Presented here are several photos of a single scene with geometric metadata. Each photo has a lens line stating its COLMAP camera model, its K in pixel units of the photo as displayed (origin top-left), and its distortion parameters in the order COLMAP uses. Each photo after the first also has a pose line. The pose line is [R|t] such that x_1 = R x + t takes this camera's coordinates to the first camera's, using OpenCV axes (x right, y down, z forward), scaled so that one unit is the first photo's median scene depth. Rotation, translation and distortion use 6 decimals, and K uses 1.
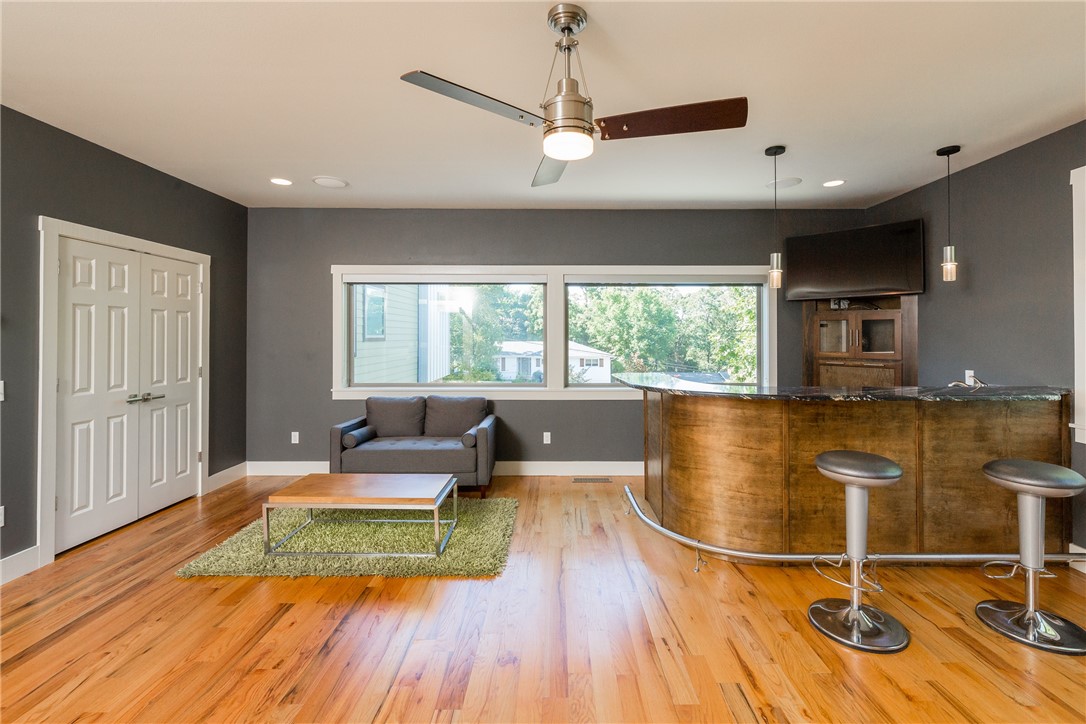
lens RADIAL K [[479.8, 0, 555.7], [0, 479.8, 330.7], [0, 0, 1]] dist [-0.001639, -0.000331]
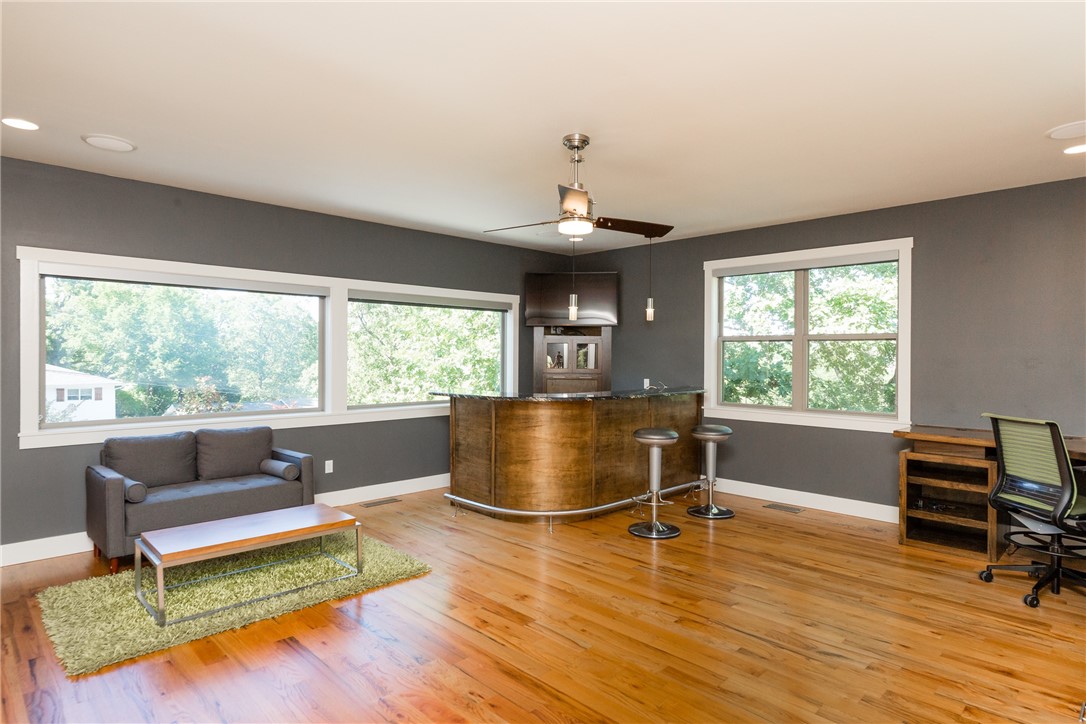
lens RADIAL K [[605.1, 0, 545.9], [0, 605.1, 362.6], [0, 0, 1]] dist [-0.001437, 0.000496]
pose [[0.710757, -0.005172, 0.703418, -0.564293], [-0.012877, 0.999710, 0.020362, -0.003009], [-0.703320, -0.023530, 0.710484, -0.107015]]
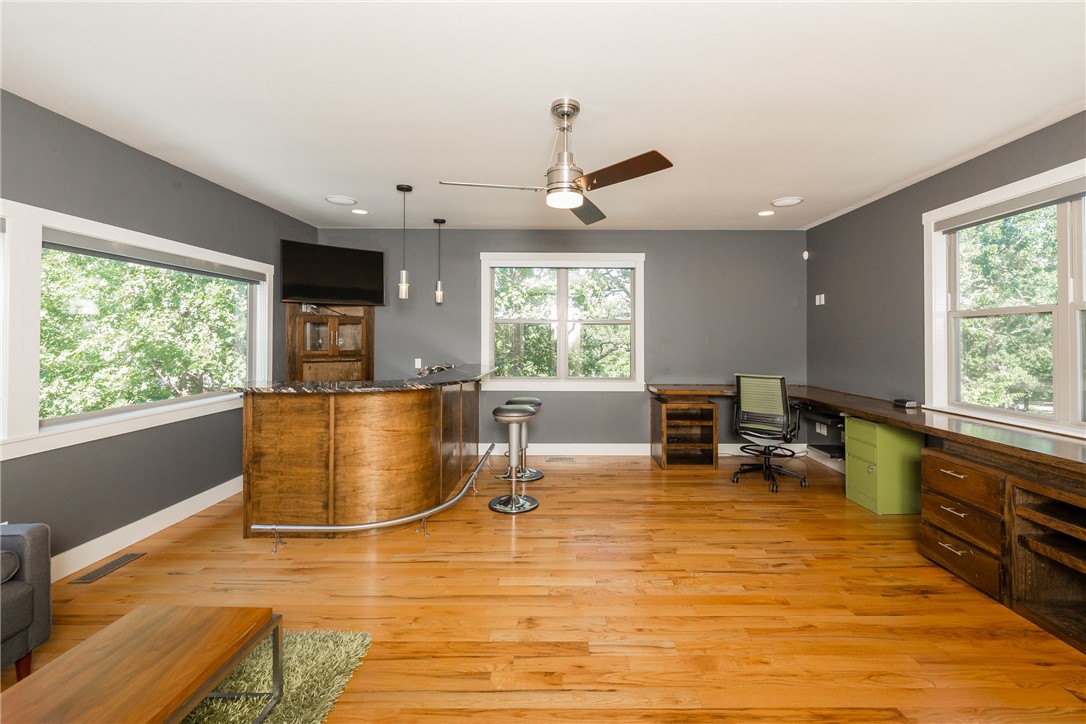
lens RADIAL K [[479.8, 0, 563.3], [0, 479.8, 335.8], [0, 0, 1]] dist [-0.001639, -0.000331]
pose [[-0.005040, 0.003402, 0.999982, -0.562423], [-0.014342, 0.999891, -0.003474, 0.004953], [-0.999884, -0.014359, -0.004991, 0.426657]]
